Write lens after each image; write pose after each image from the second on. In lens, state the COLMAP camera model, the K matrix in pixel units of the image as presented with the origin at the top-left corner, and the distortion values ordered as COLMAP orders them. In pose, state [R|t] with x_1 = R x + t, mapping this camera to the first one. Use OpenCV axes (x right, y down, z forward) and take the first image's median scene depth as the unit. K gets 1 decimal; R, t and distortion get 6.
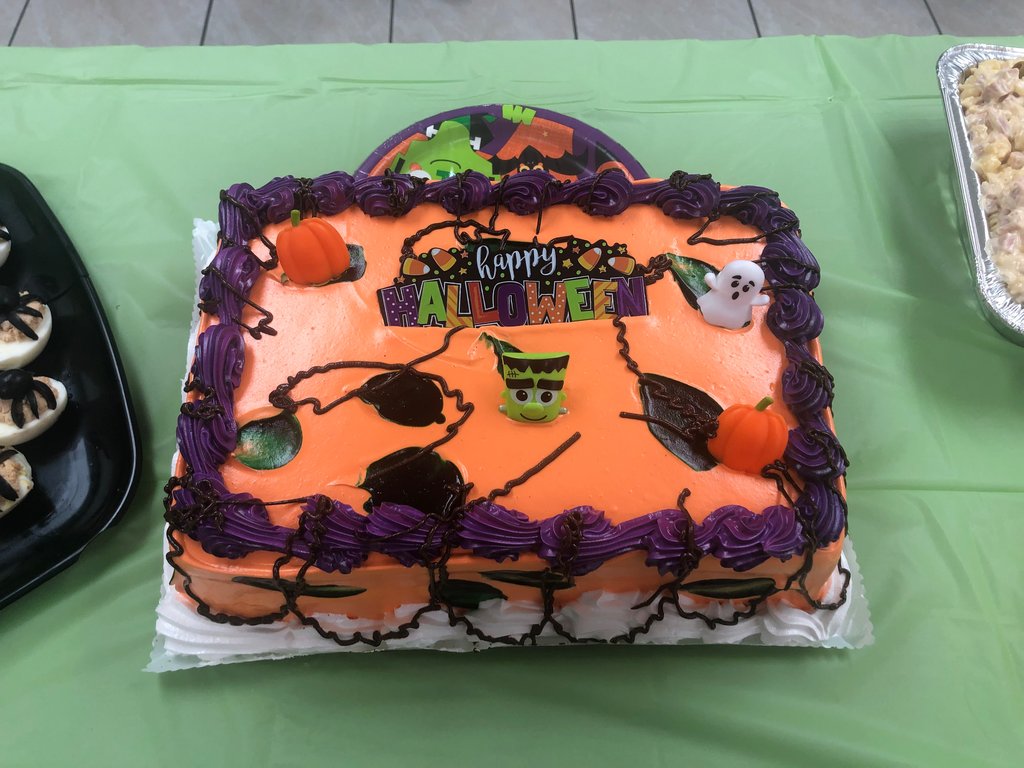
lens RADIAL K [[820.6, 0, 517.1], [0, 820.6, 379.5], [0, 0, 1]] dist [0.025380, -0.003957]
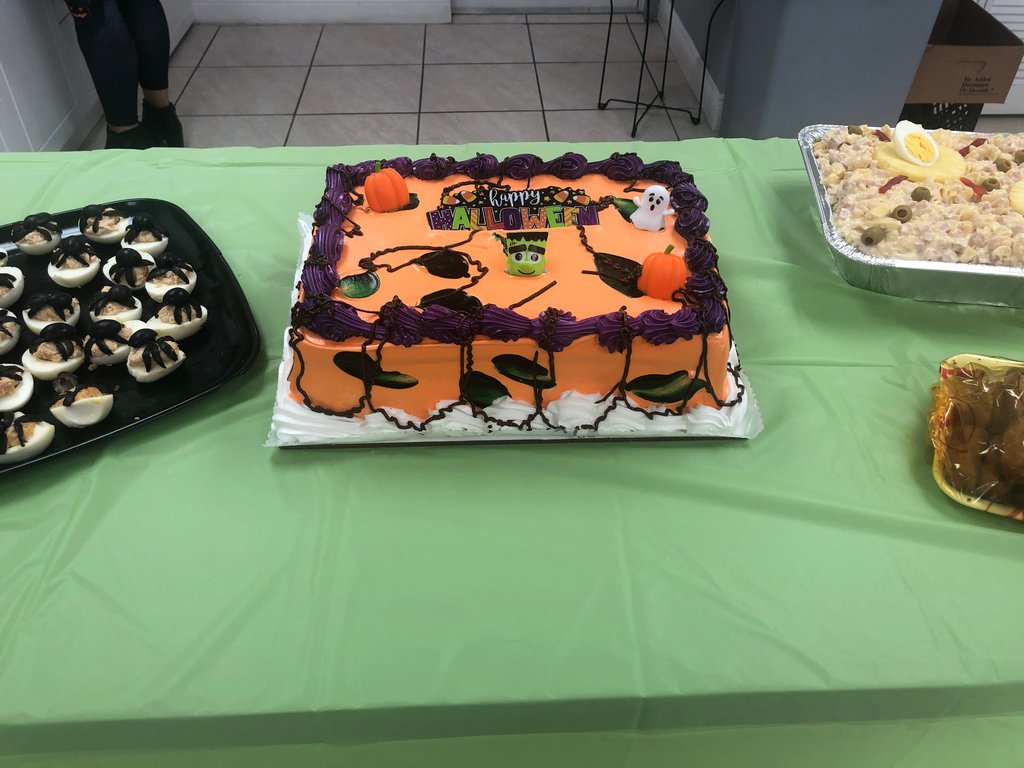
lens RADIAL K [[820.6, 0, 517.1], [0, 820.6, 379.5], [0, 0, 1]] dist [0.025380, -0.003957]
pose [[0.999898, -0.014273, -0.000801, 0.000102], [0.013473, 0.959606, -0.281023, 0.642757], [0.004780, 0.280984, 0.959701, -0.422598]]
